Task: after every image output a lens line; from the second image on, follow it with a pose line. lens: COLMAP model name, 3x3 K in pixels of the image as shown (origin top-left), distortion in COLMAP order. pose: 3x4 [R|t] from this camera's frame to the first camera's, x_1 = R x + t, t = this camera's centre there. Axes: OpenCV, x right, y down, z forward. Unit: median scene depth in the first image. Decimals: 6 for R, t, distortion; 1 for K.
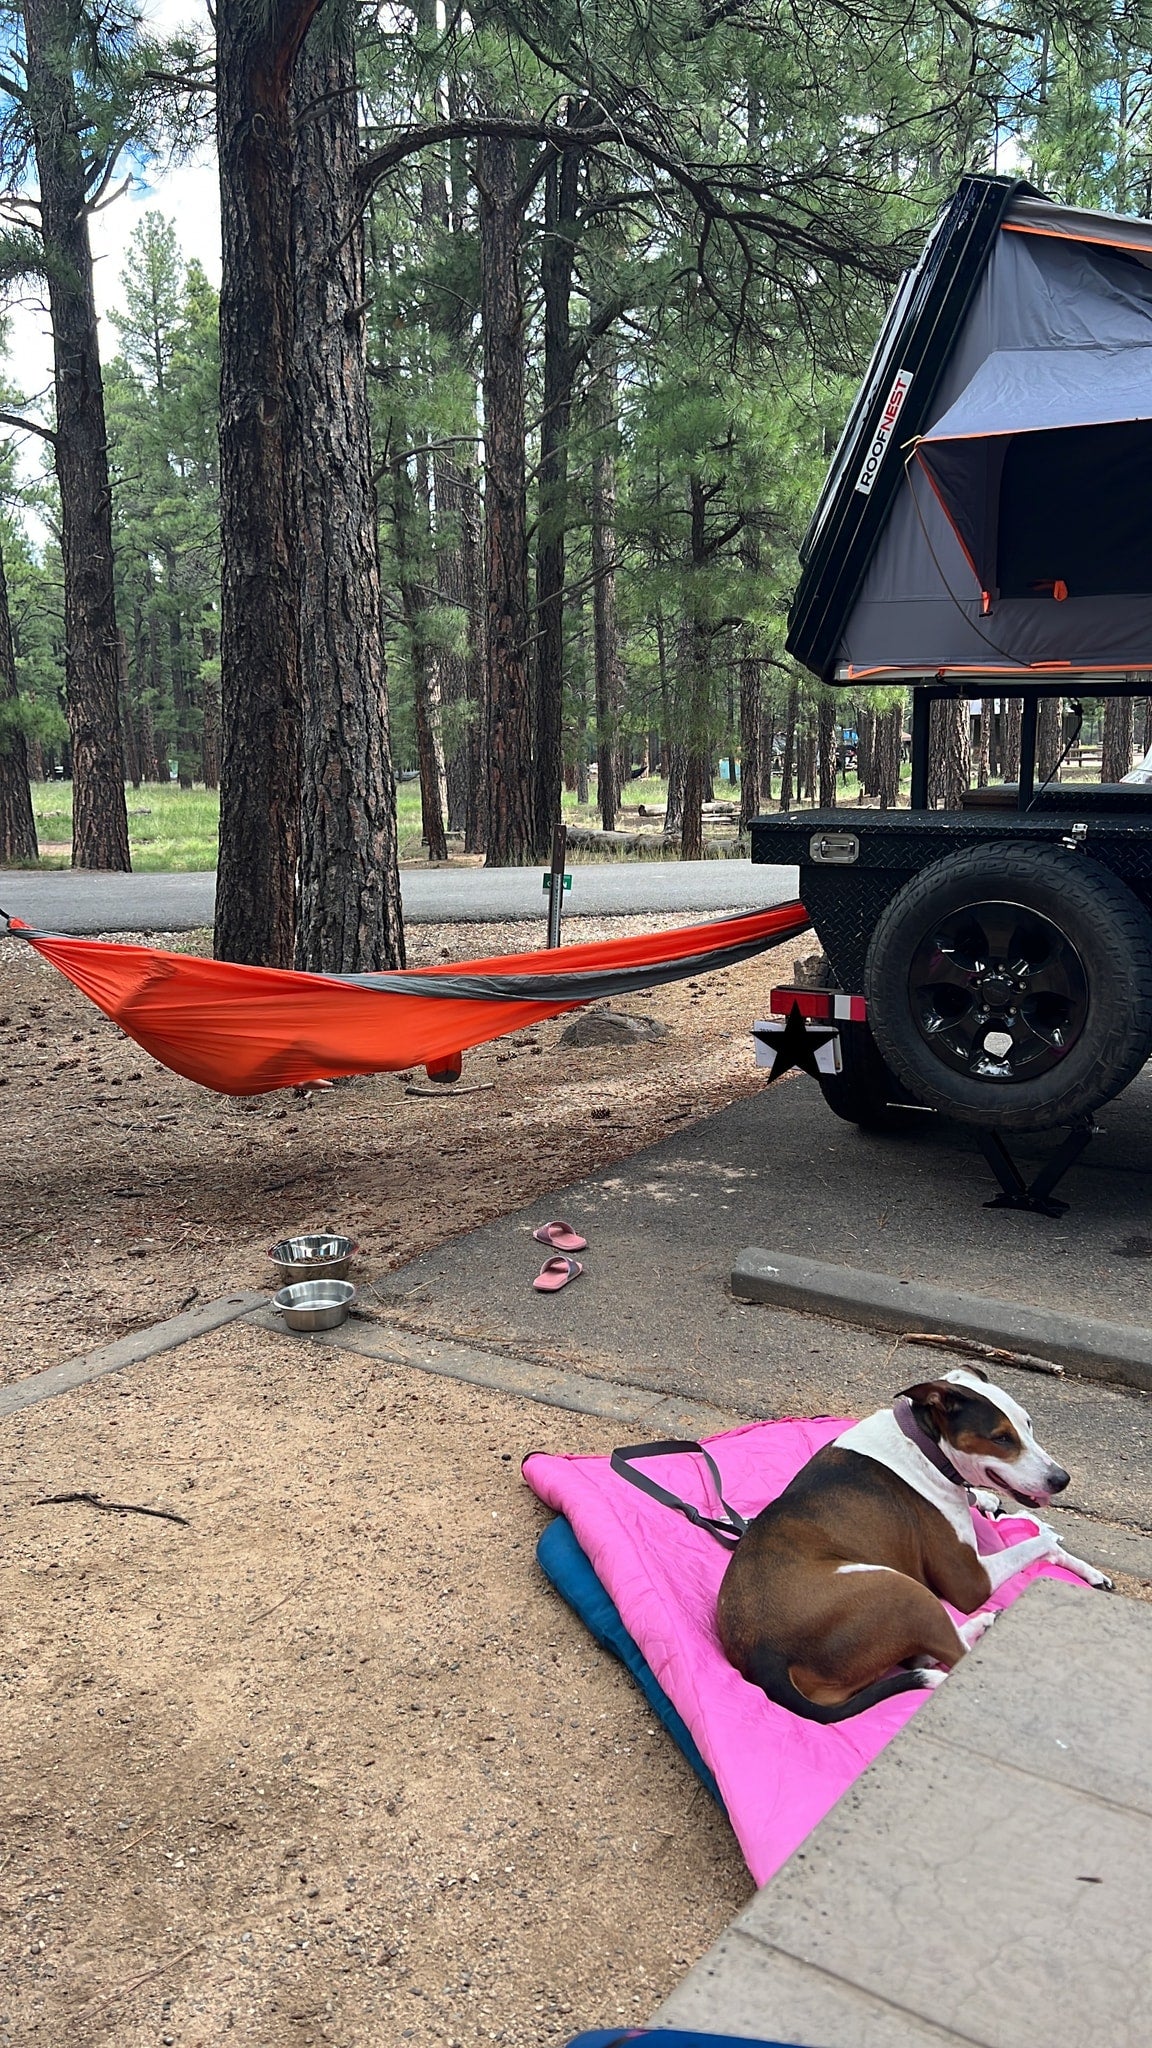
lens RADIAL K [[1530.7, 0, 576.0], [0, 1530.7, 1024.0], [0, 0, 1]] dist [0.037931, -0.005779]
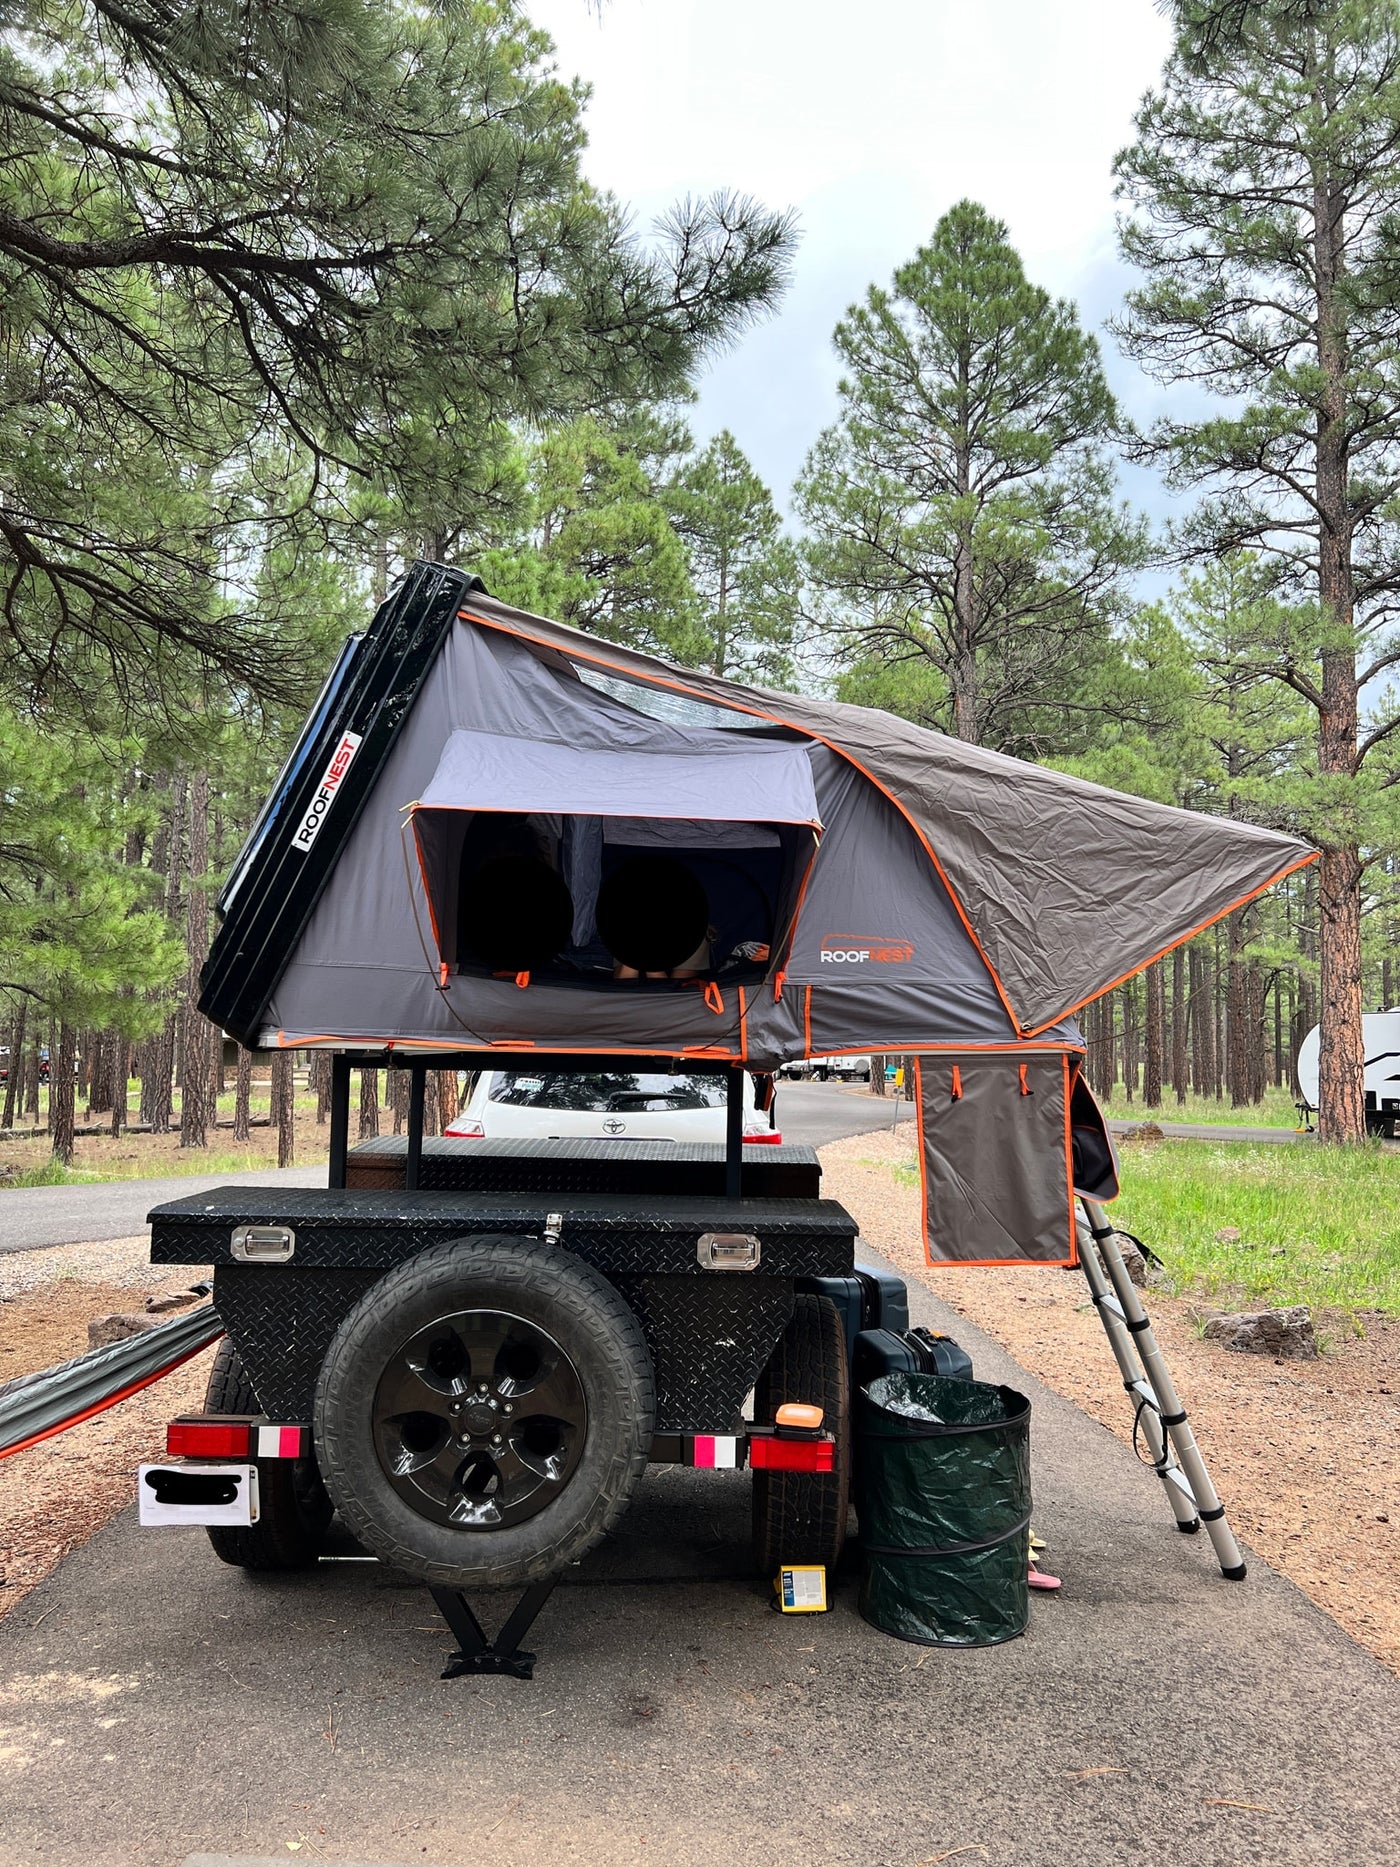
lens RADIAL K [[1405.9, 0, 700.0], [0, 1405.9, 933.5], [0, 0, 1]] dist [0.032547, -0.008225]
pose [[0.836350, 0.075344, 0.542994, -0.066336], [0.075628, 0.965181, -0.250411, -0.068846], [-0.542954, 0.250496, 0.801531, 0.212168]]
